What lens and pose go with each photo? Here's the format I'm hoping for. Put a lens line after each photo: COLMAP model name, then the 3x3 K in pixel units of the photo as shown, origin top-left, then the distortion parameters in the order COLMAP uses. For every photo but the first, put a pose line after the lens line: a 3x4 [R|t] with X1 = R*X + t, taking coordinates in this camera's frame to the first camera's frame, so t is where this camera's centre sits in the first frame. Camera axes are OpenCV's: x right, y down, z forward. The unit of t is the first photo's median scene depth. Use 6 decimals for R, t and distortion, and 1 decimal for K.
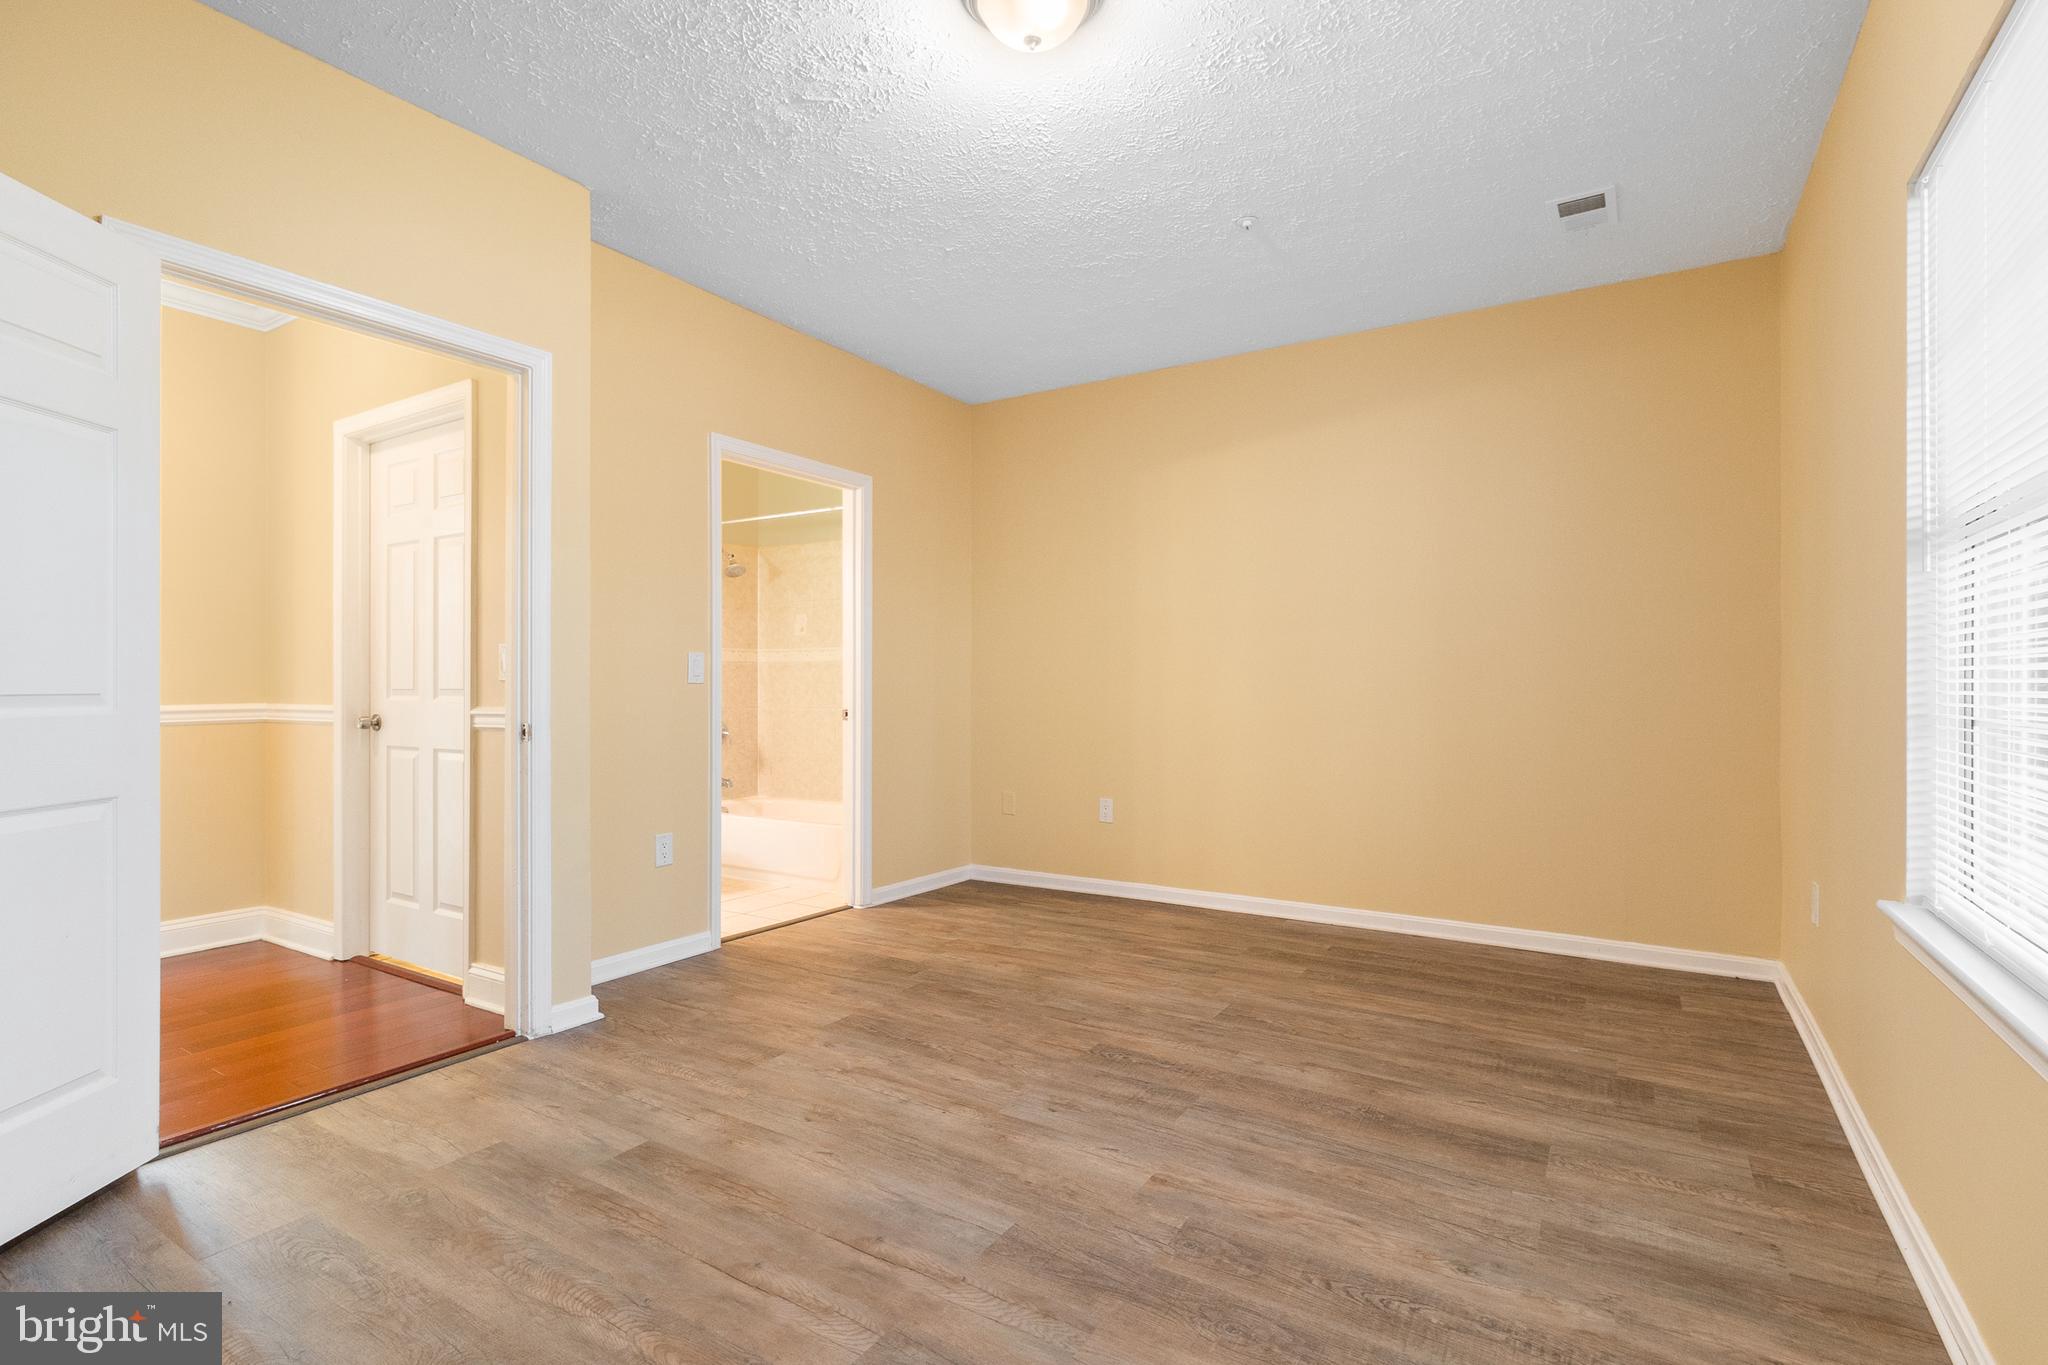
lens RADIAL K [[966.9, 0, 1023.6], [0, 966.9, 684.9], [0, 0, 1]] dist [0.000217, 0.000968]
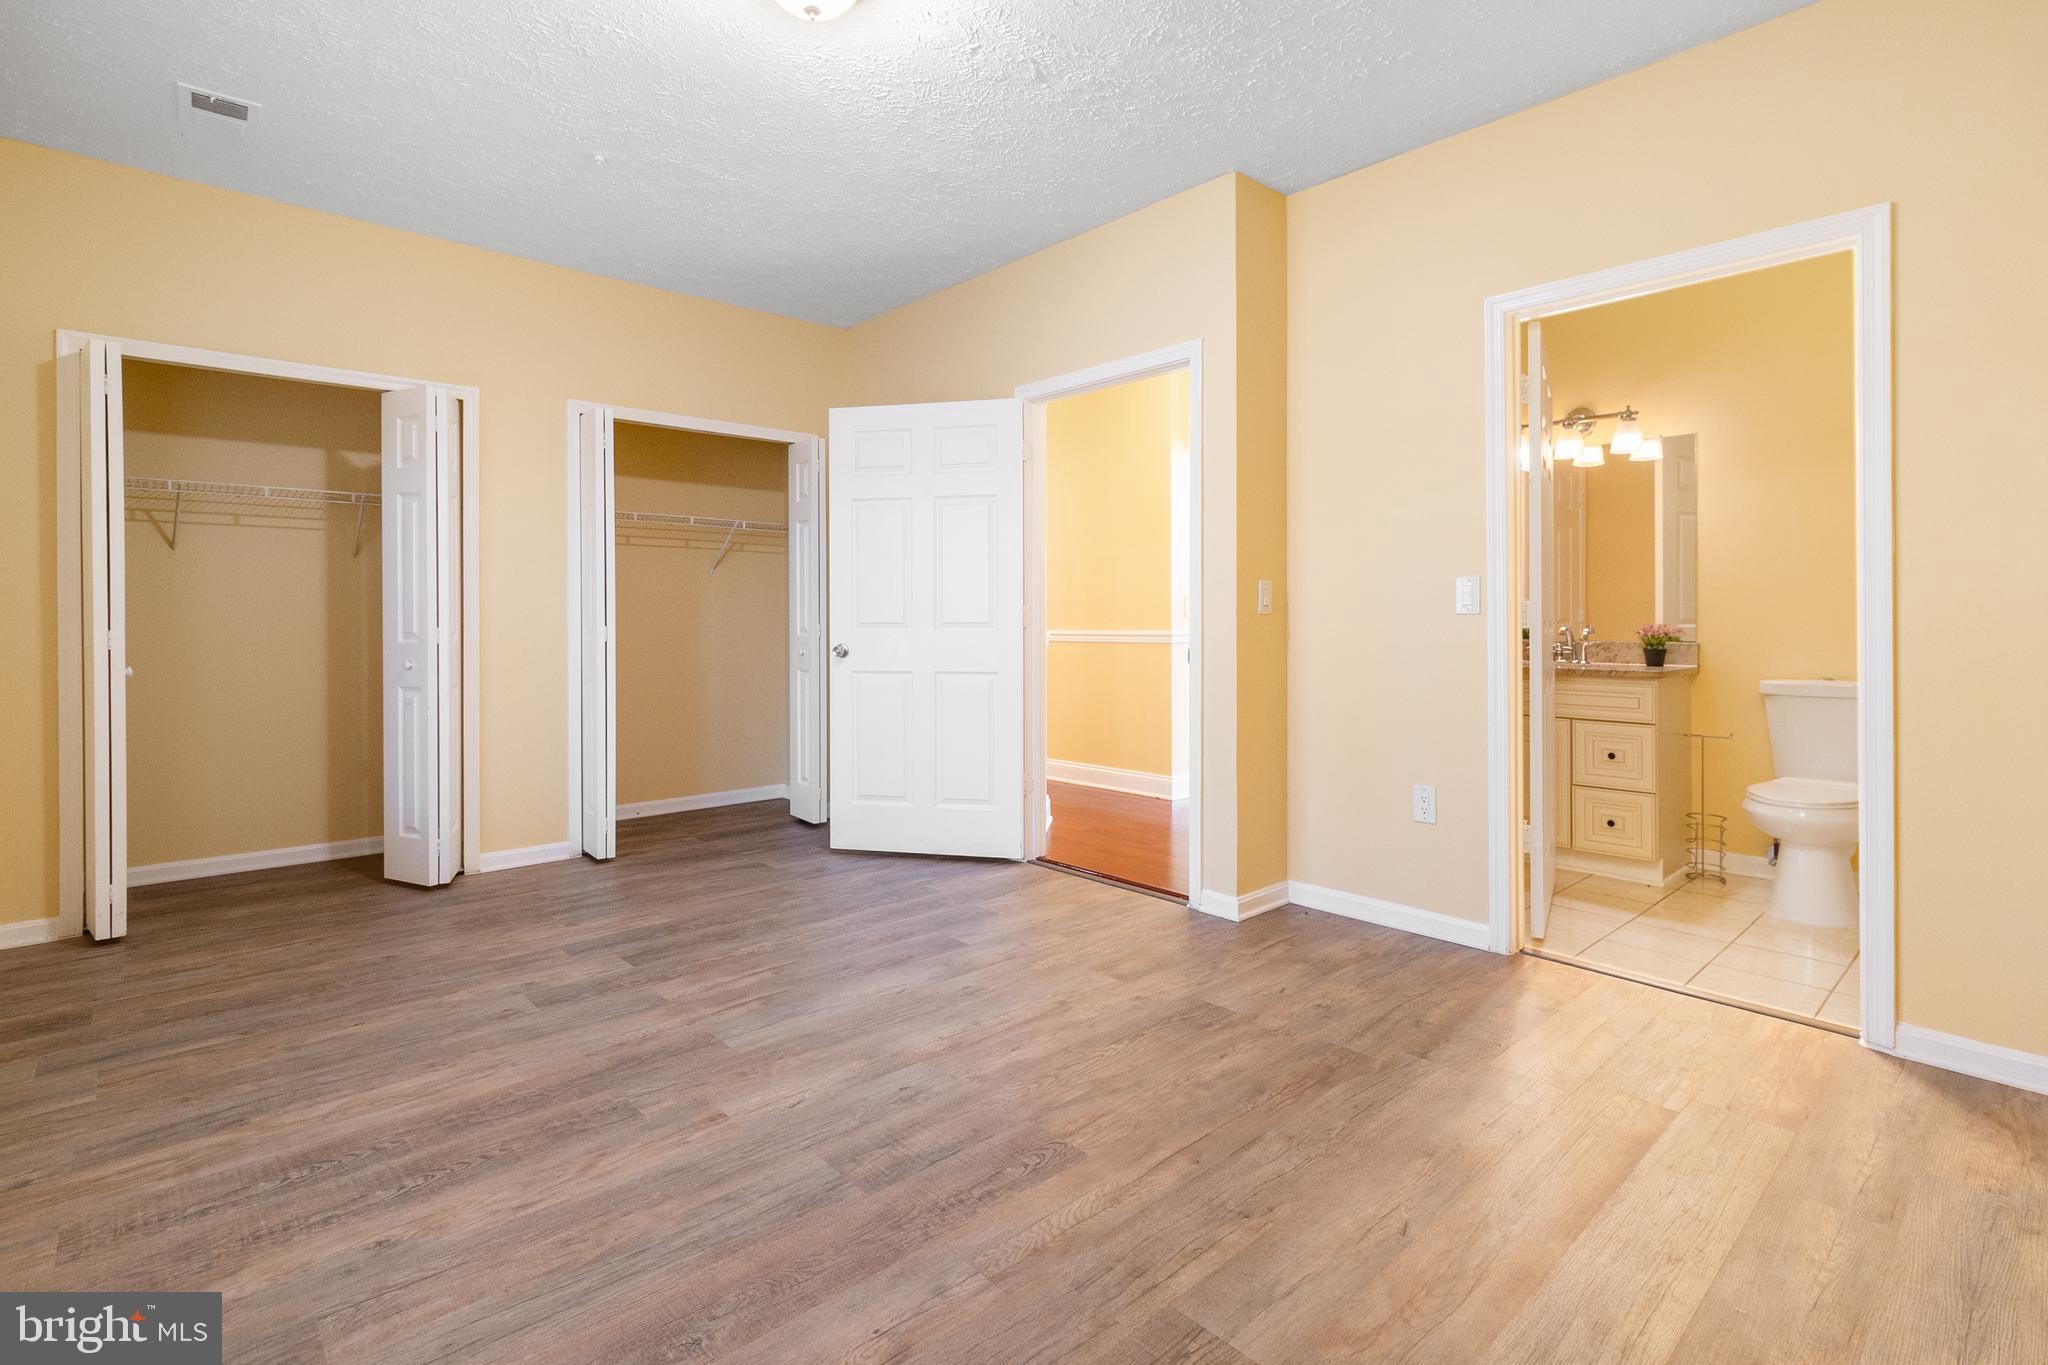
lens RADIAL K [[966.9, 0, 1029.0], [0, 966.9, 618.7], [0, 0, 1]] dist [0.000217, 0.000968]
pose [[-0.267353, 0.000635, -0.963598, 0.657295], [0.004031, 0.999992, -0.000460, 0.000572], [0.963590, -0.004007, -0.267353, 1.024606]]
